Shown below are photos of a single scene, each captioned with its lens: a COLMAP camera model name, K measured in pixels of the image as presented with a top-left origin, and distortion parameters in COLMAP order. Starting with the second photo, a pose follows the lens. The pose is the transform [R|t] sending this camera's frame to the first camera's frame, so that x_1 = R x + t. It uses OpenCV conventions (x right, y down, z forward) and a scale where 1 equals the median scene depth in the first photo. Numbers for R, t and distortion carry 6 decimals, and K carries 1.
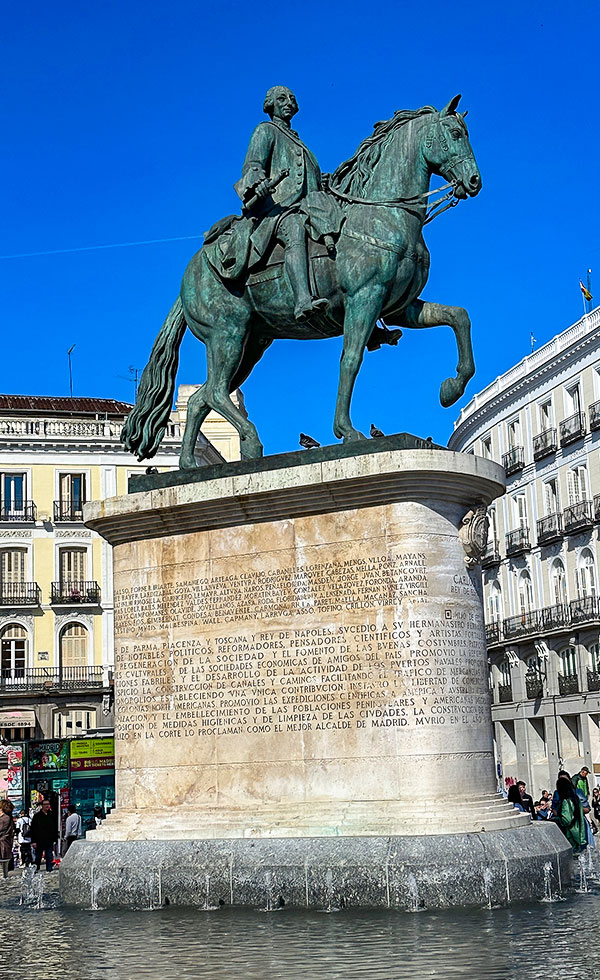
lens RADIAL K [[1384.8, 0, 334.7], [0, 1384.8, 487.3], [0, 0, 1]] dist [0.166269, -0.056917]
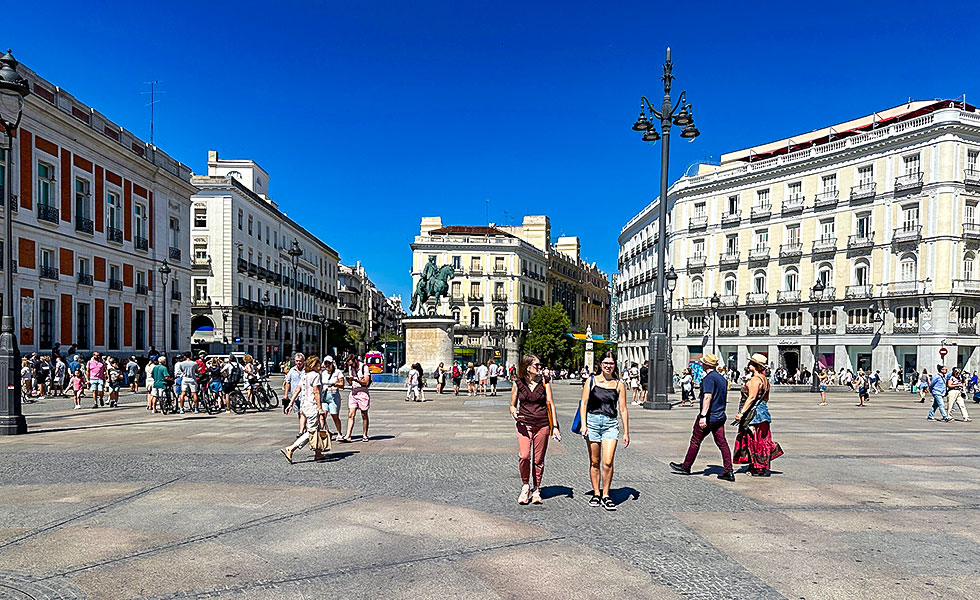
lens RADIAL K [[1384.8, 0, 490.0], [0, 1384.8, 300.0], [0, 0, 1]] dist [0.166269, -0.056917]
pose [[0.936926, 0.047662, -0.346262, 0.884106], [0.008818, 0.987121, 0.159732, -0.398859], [0.349415, -0.152711, 0.924440, -1.758920]]
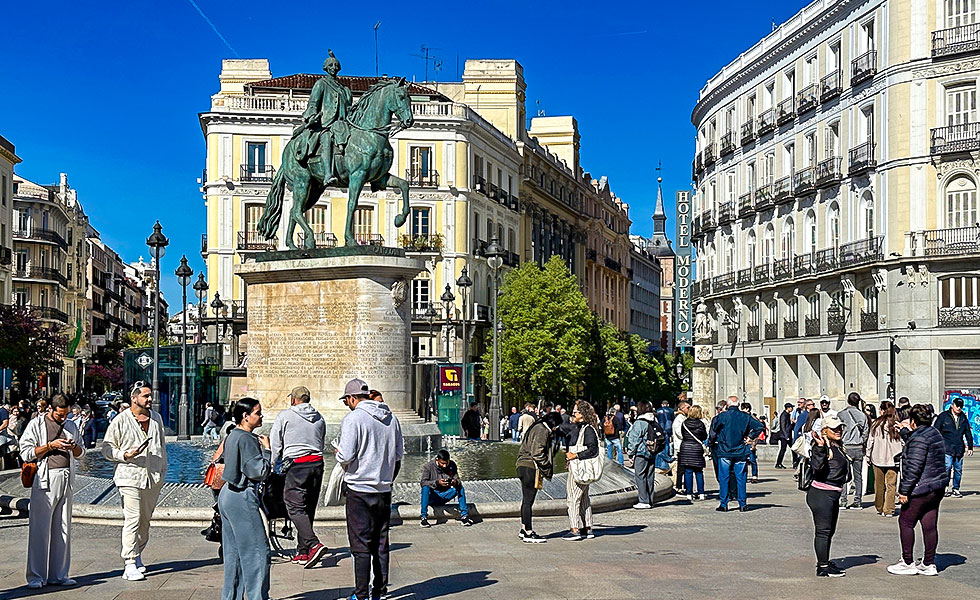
lens RADIAL K [[1384.8, 0, 490.0], [0, 1384.8, 300.0], [0, 0, 1]] dist [0.166269, -0.056917]
pose [[0.989163, 0.039297, -0.141462, 0.110849], [-0.019444, 0.990090, 0.139080, -0.052130], [0.145526, -0.134822, 0.980125, -0.221854]]
